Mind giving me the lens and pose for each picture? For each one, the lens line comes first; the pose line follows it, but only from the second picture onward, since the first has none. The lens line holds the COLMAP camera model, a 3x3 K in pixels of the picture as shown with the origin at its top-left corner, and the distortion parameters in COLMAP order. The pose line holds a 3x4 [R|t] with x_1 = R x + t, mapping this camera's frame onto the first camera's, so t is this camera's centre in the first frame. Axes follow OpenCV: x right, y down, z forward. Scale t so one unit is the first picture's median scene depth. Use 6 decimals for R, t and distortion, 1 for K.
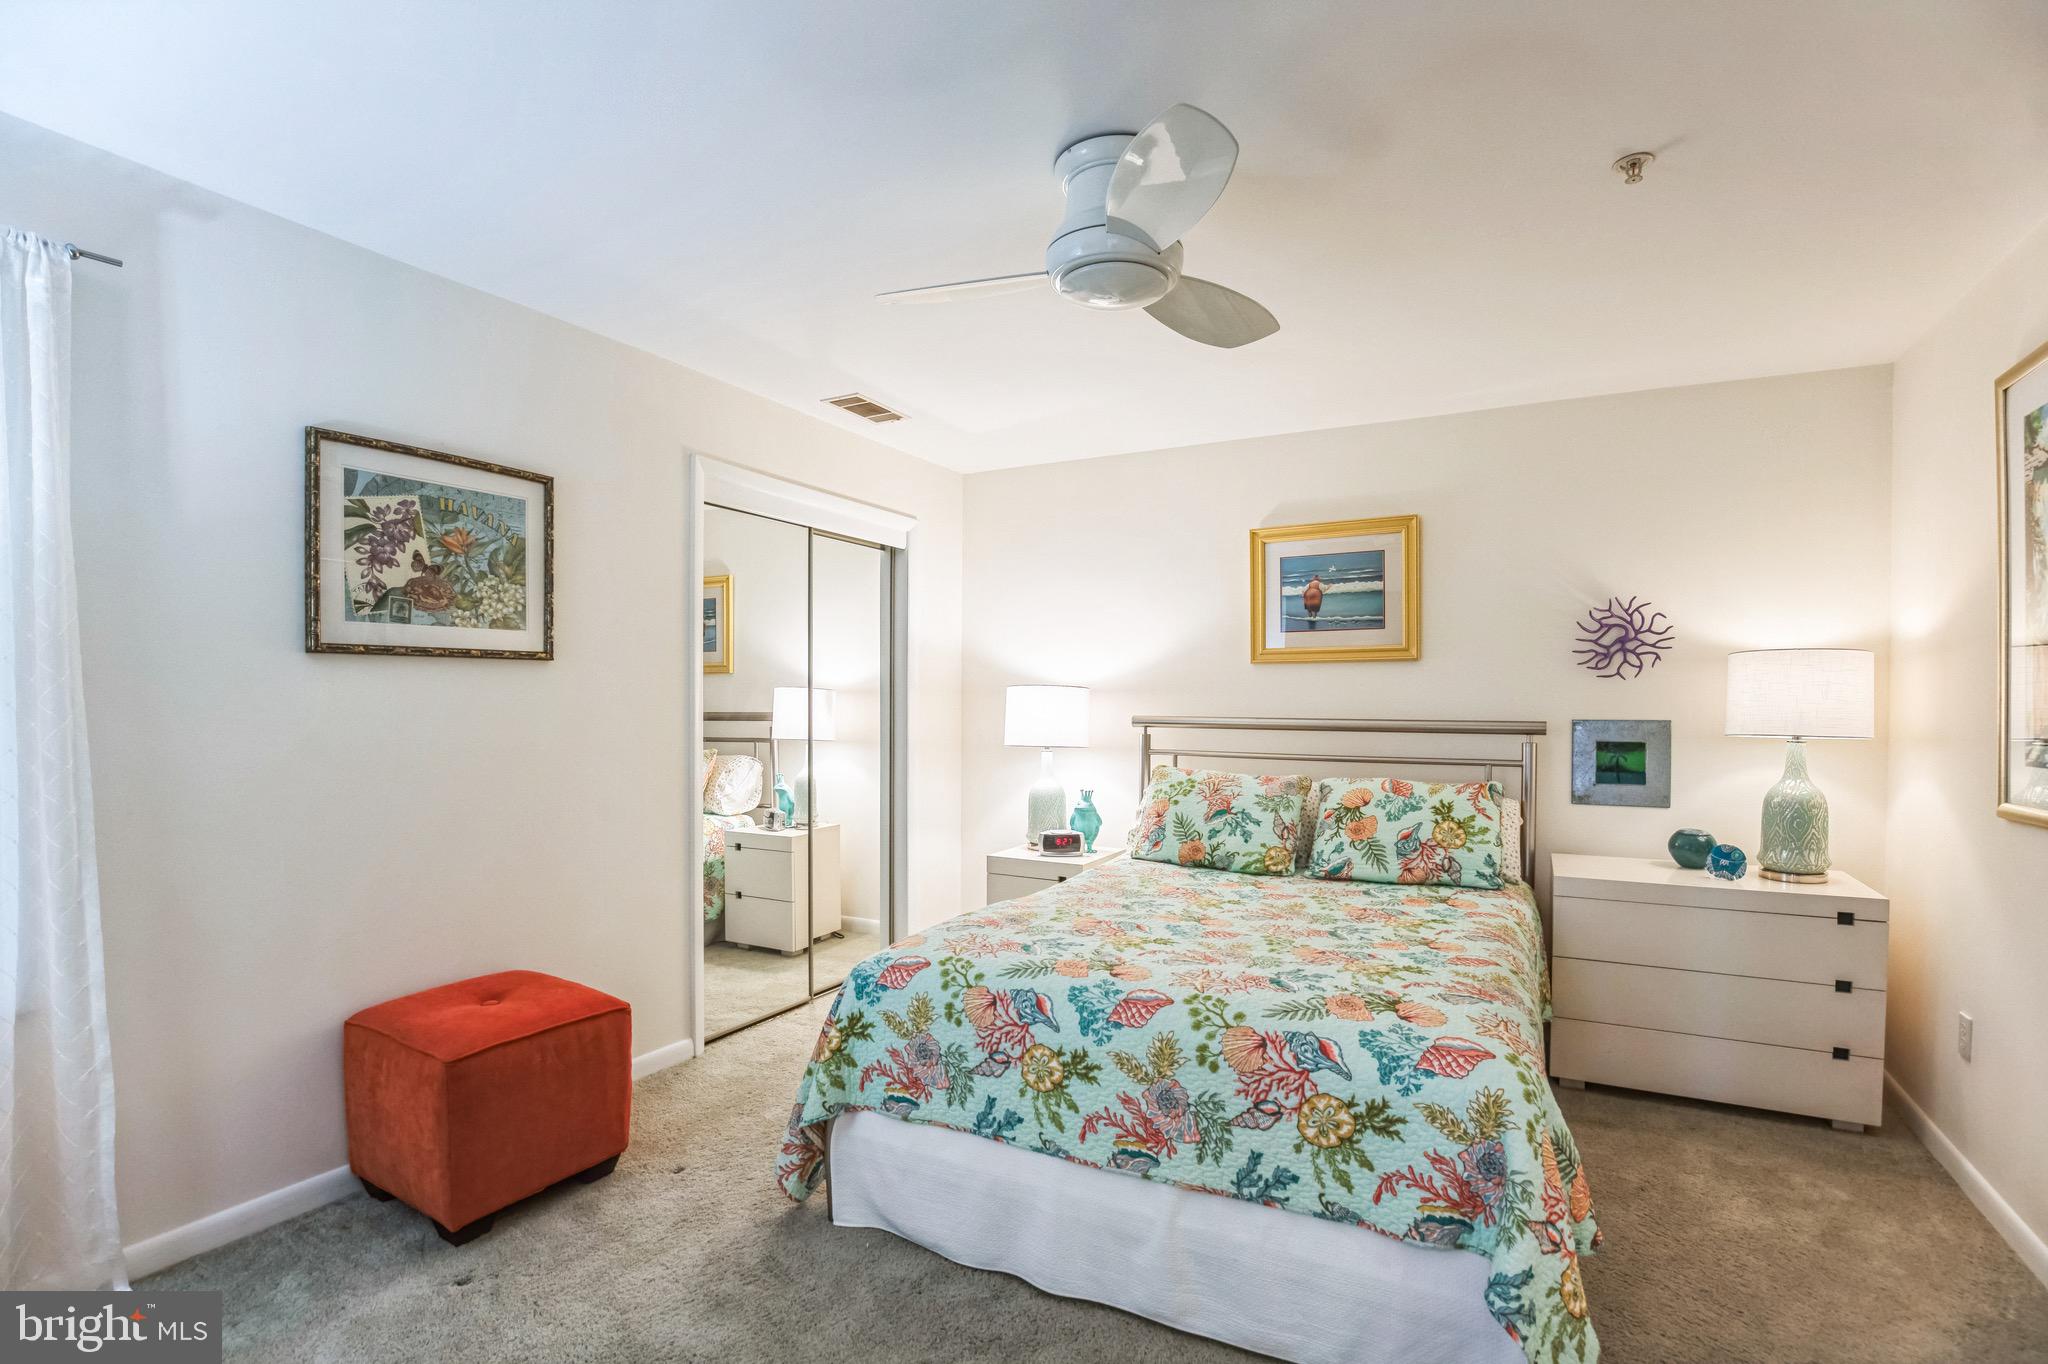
lens RADIAL K [[949.8, 0, 1022.9], [0, 949.8, 712.4], [0, 0, 1]] dist [-0.019511, 0.000138]
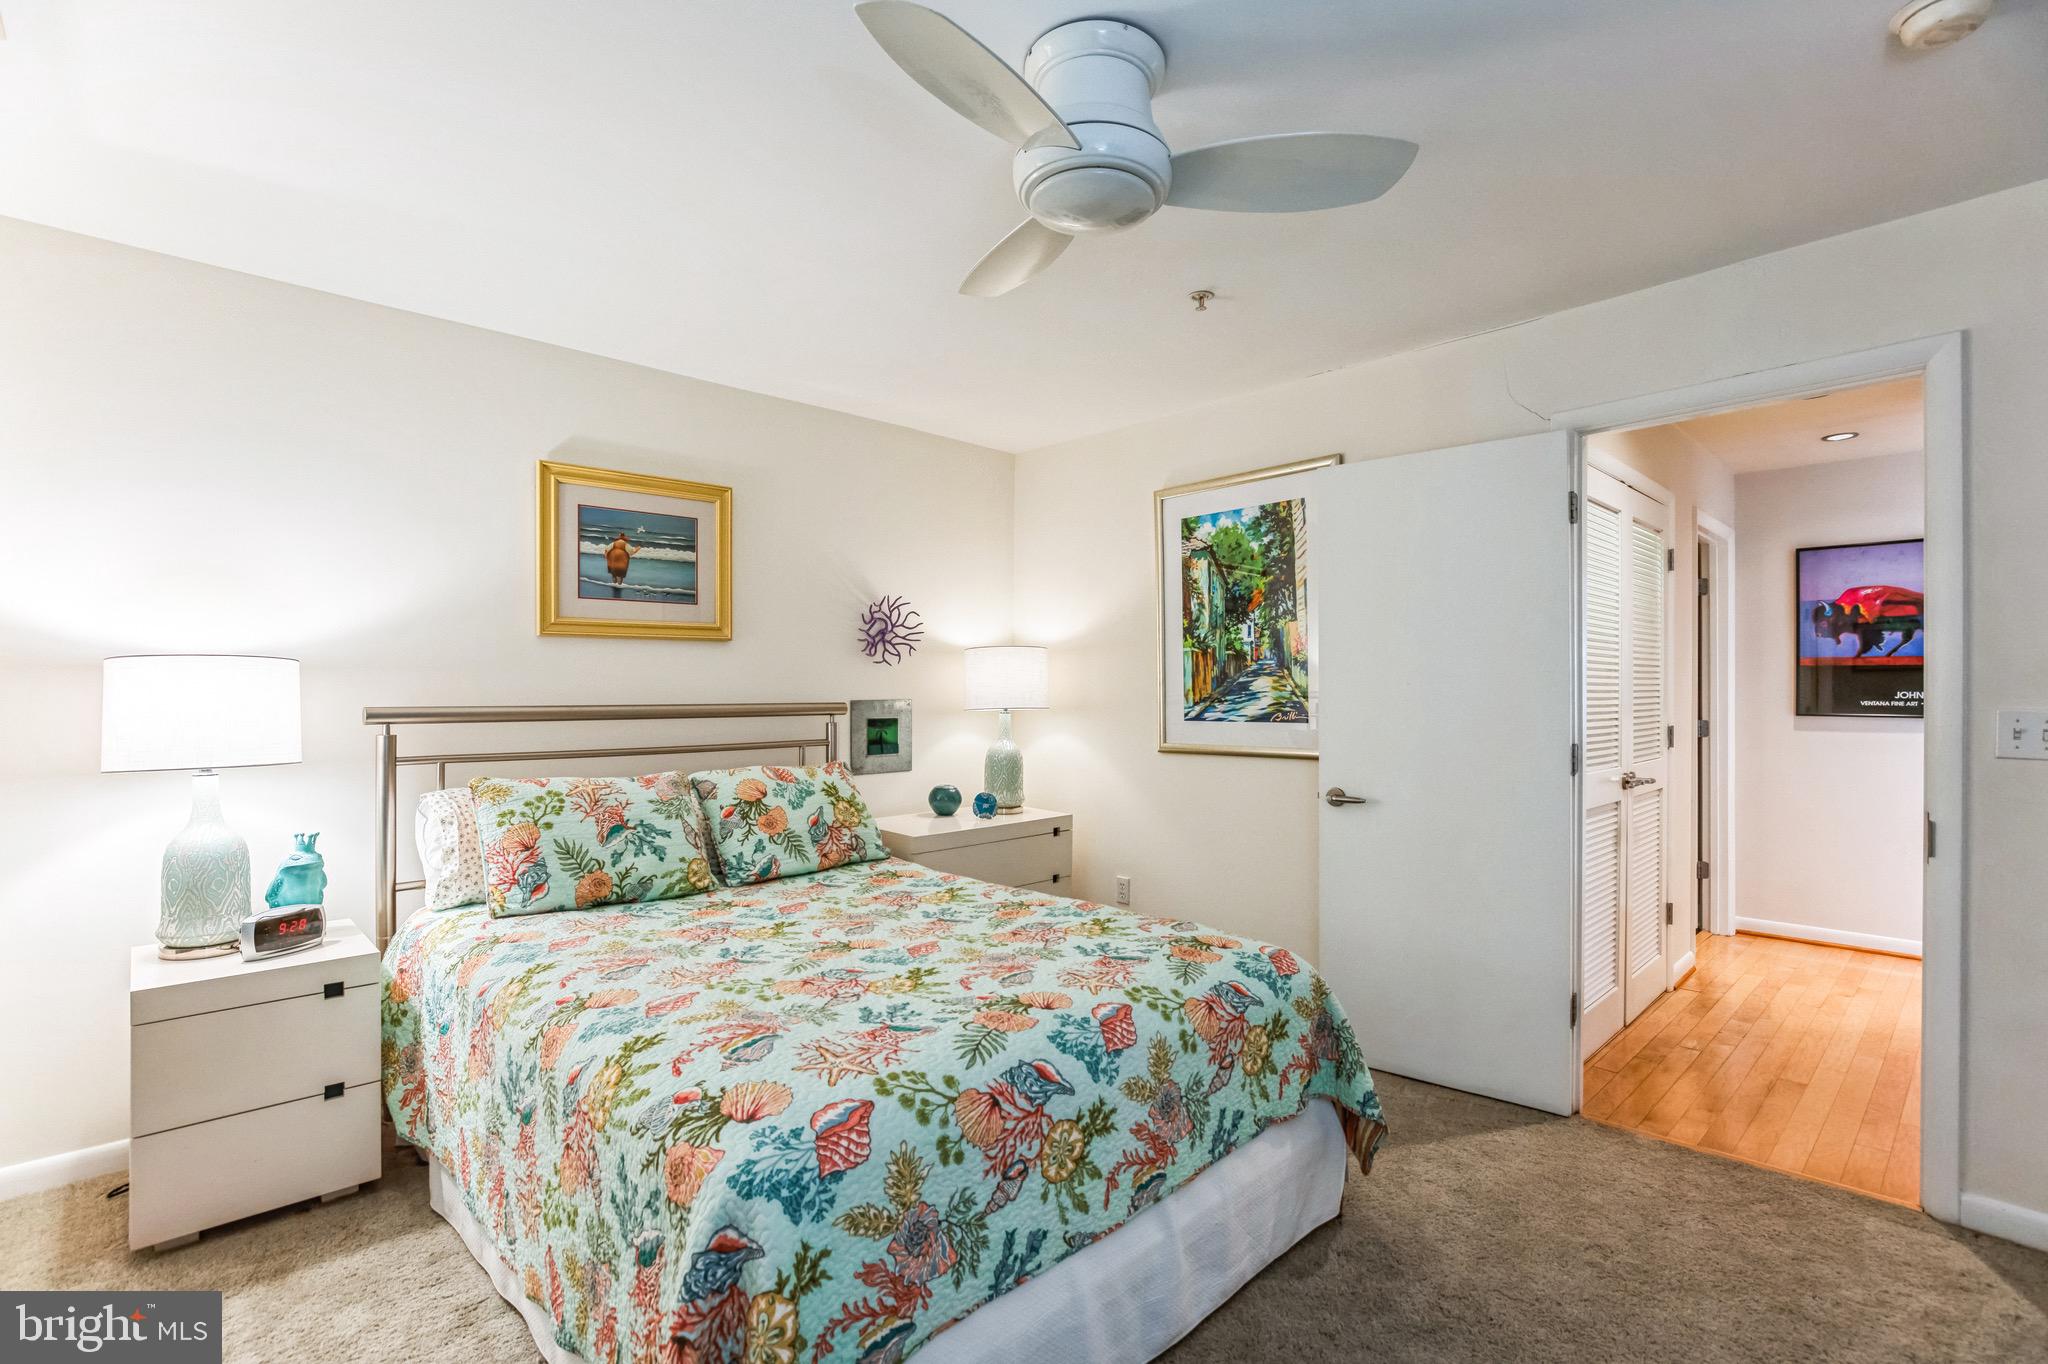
lens RADIAL K [[941.9, 0, 1038.0], [0, 941.9, 694.3], [0, 0, 1]] dist [-0.013577, 0.000065]
pose [[0.298443, -0.009762, 0.954377, -0.433477], [0.013346, 0.999893, 0.006054, -0.003603], [-0.954334, 0.010930, 0.298541, 0.470144]]
